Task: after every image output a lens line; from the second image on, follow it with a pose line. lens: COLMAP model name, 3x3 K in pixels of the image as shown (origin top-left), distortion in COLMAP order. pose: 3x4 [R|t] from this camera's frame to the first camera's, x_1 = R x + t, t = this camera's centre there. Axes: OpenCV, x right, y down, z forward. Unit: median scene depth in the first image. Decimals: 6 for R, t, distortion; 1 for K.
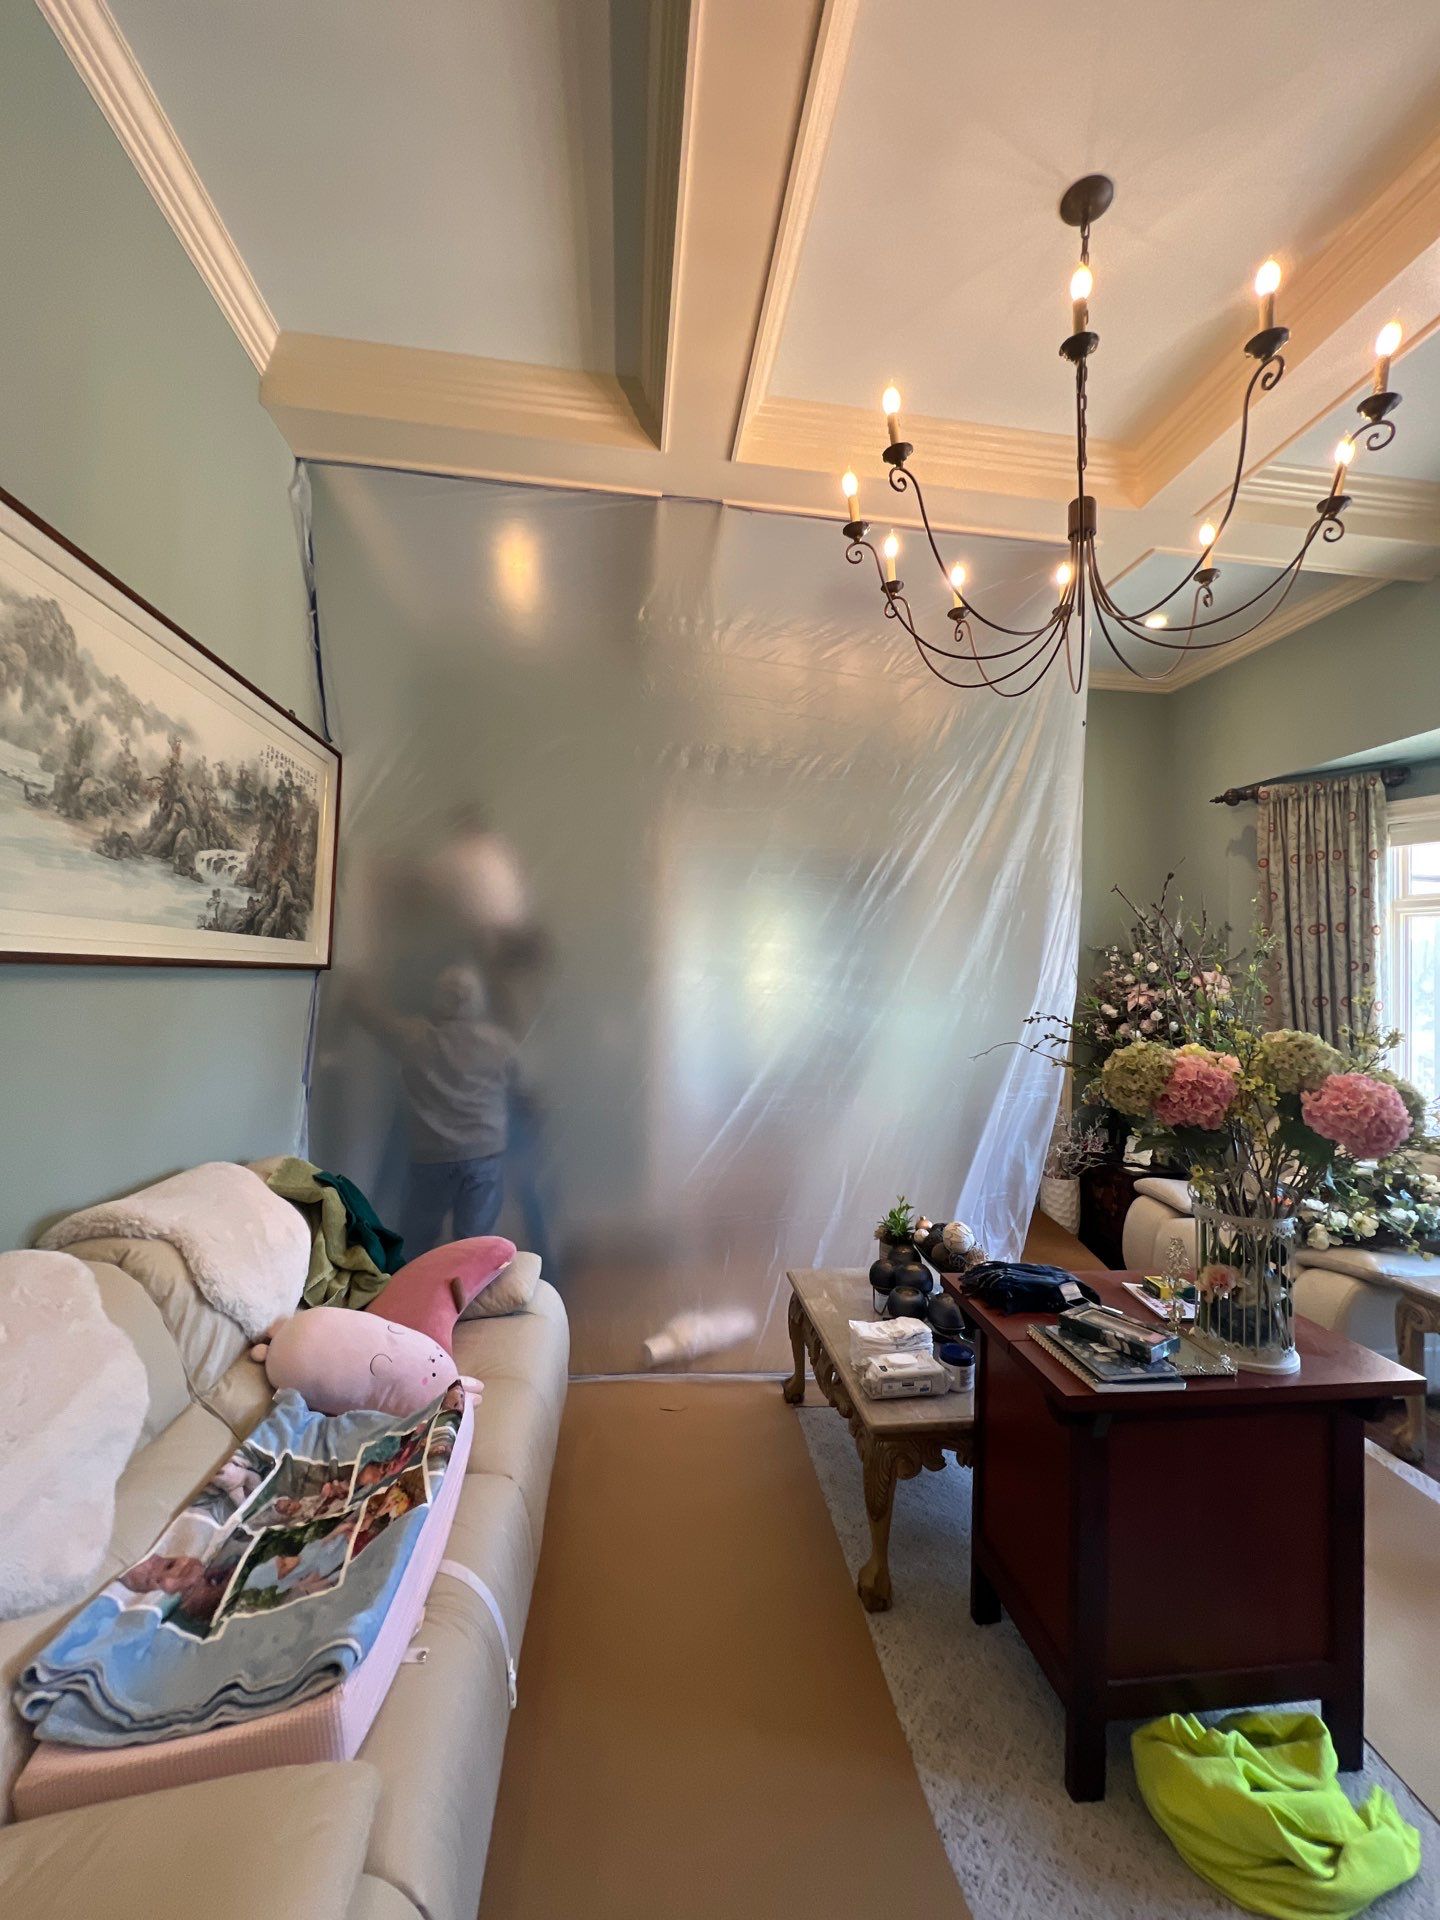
lens RADIAL K [[766.3, 0, 732.3], [0, 766.3, 960.4], [0, 0, 1]] dist [-0.003220, -0.000473]
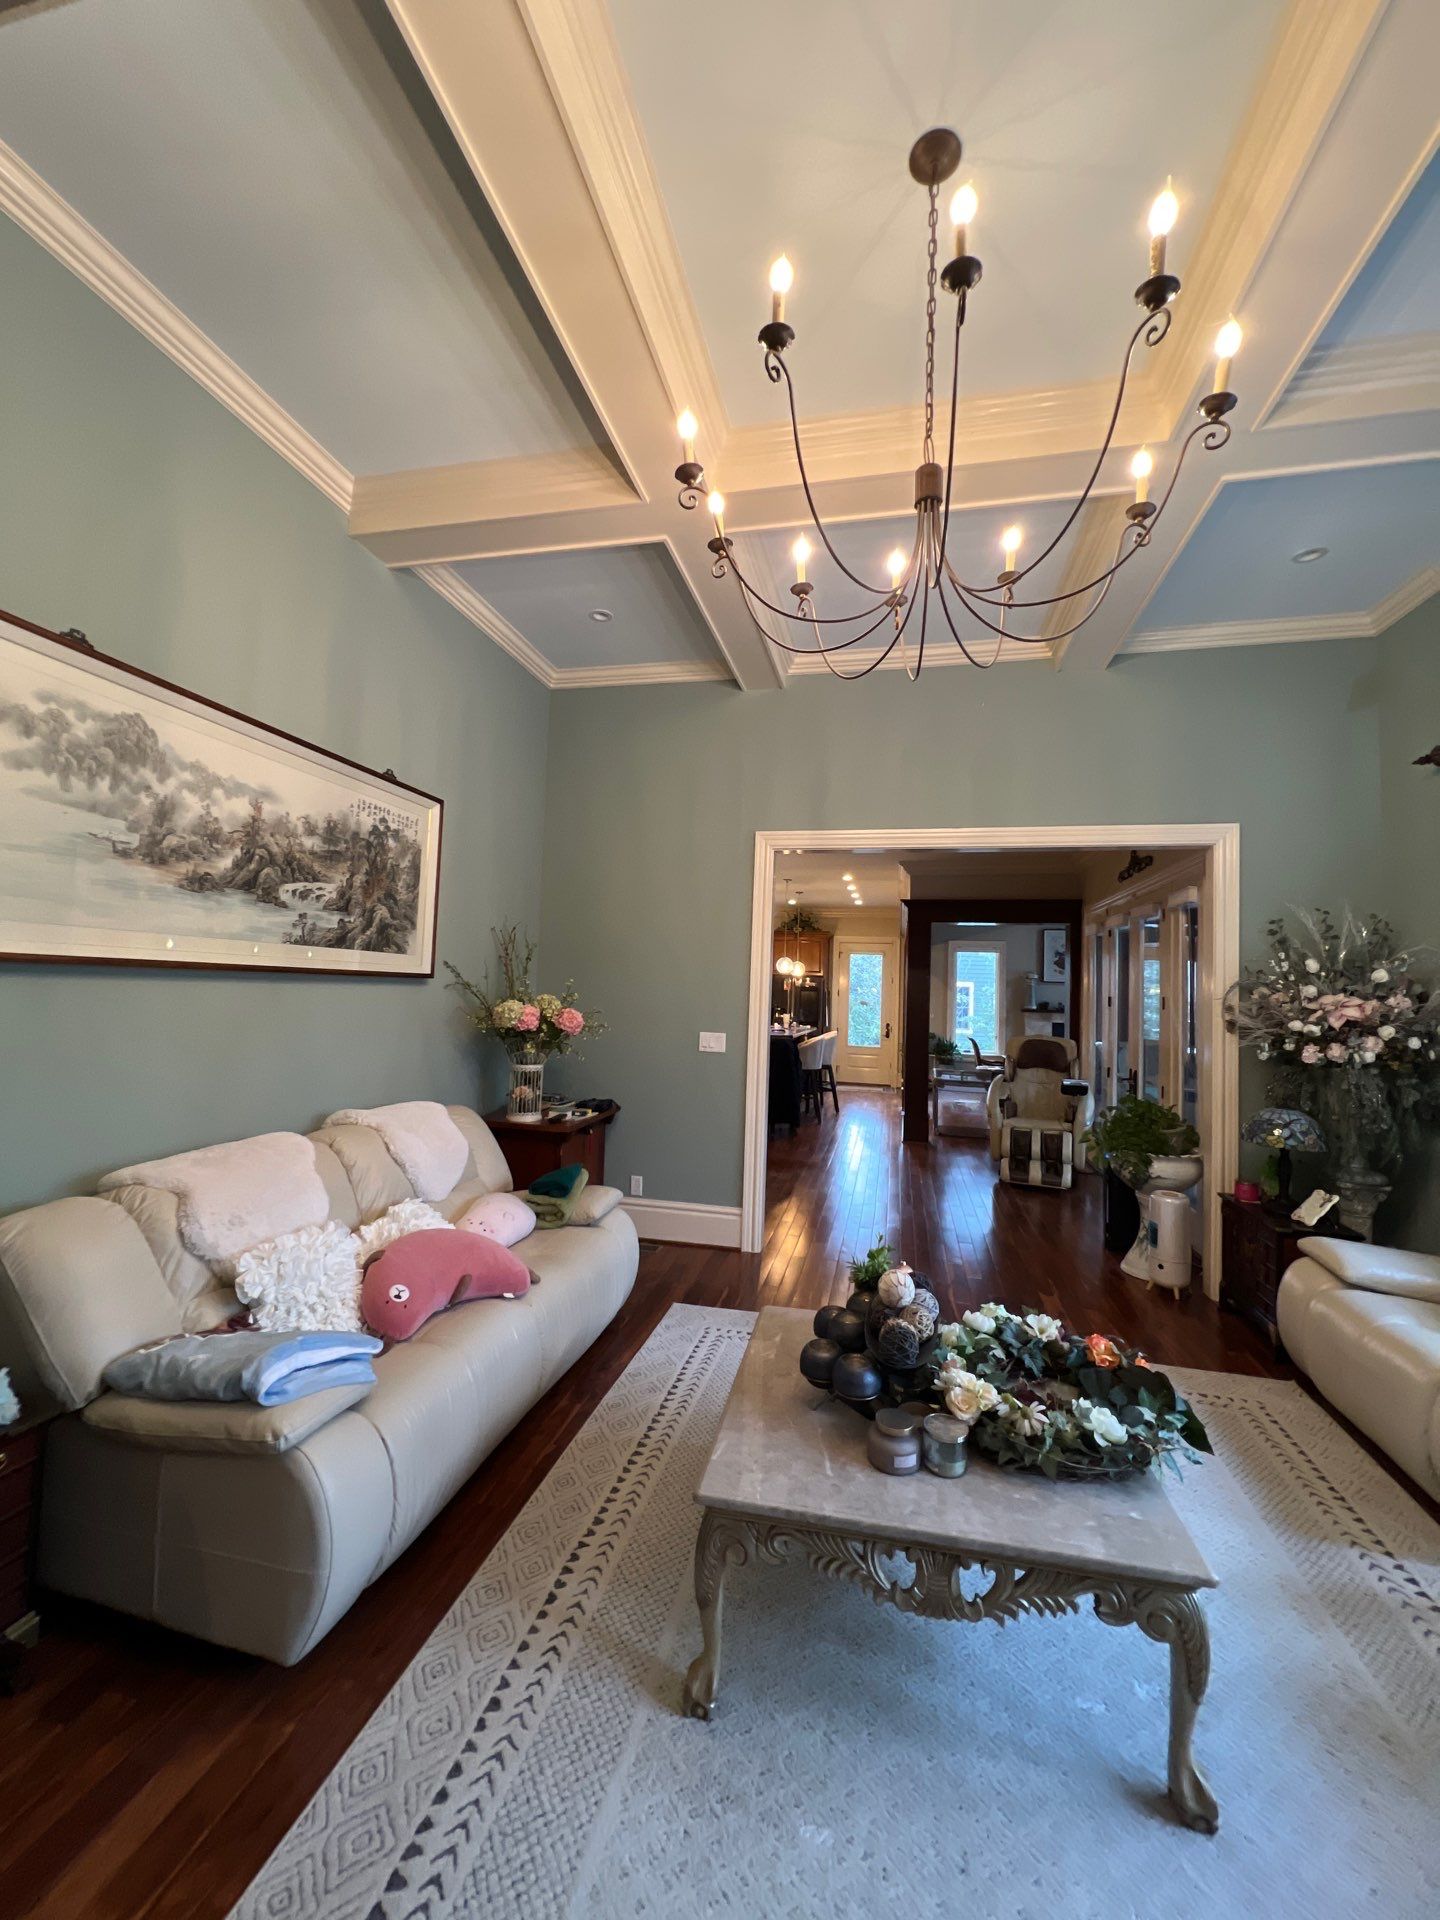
lens RADIAL K [[765.6, 0, 720.0], [0, 765.6, 960.0], [0, 0, 1]] dist [-0.001225, 0.000223]
pose [[0.937352, -0.014182, -0.348095, 0.445835], [0.004939, 0.999612, -0.027426, 0.026151], [0.348349, 0.023988, 0.937058, 0.030608]]
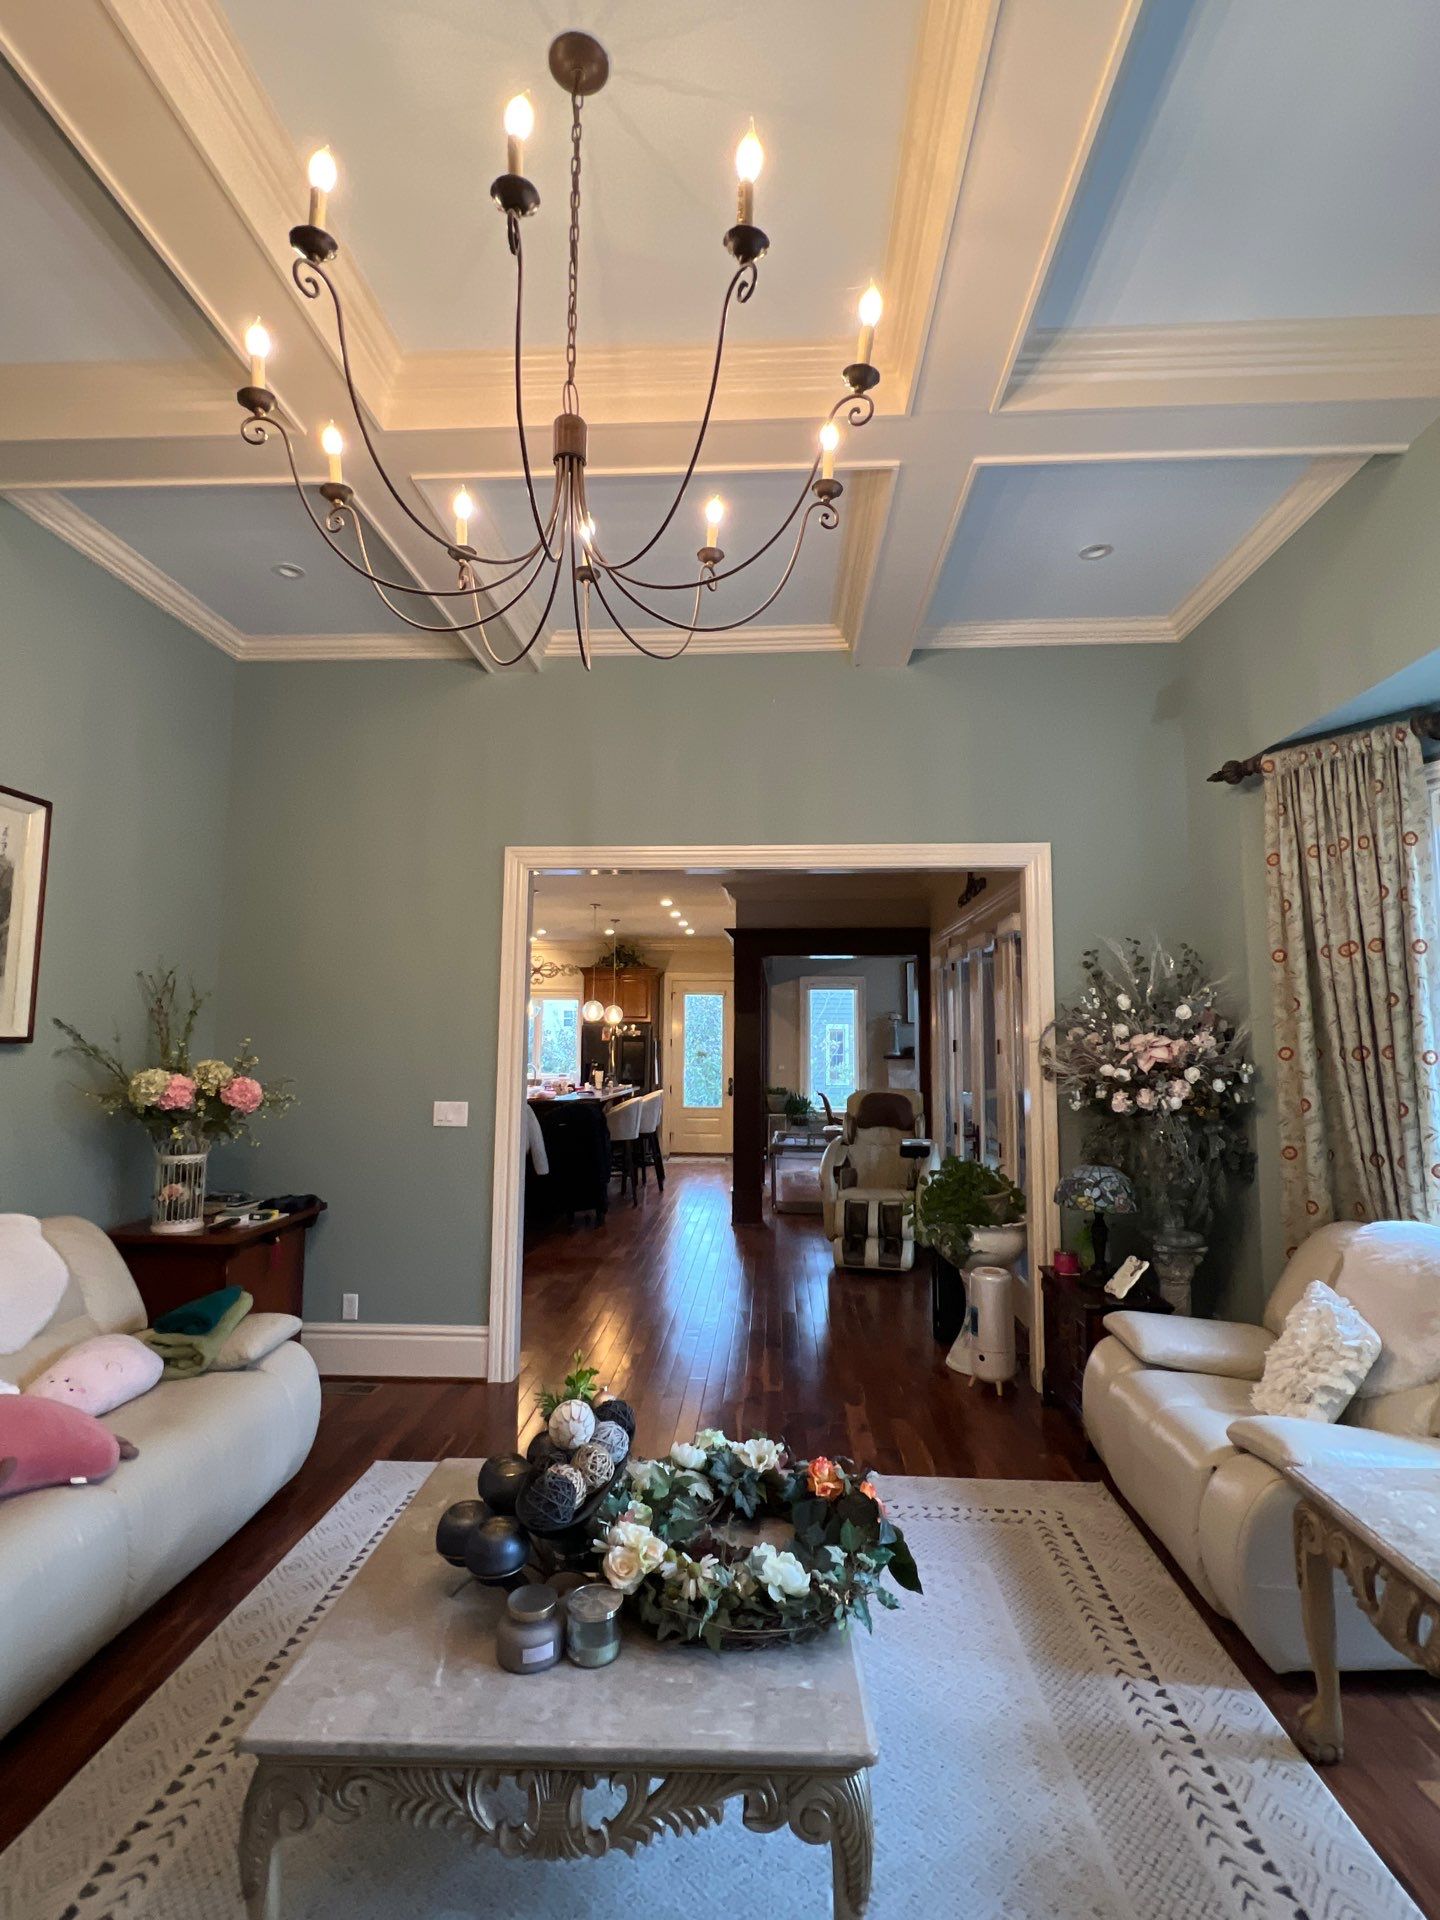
lens RADIAL K [[942.8, 0, 725.2], [0, 942.8, 959.3], [0, 0, 1]] dist [-0.001339, -0.000605]
pose [[0.982622, -0.041549, -0.180910, 0.648880], [0.029470, 0.997185, -0.068949, 0.019800], [0.183265, 0.062419, 0.981080, 0.093991]]
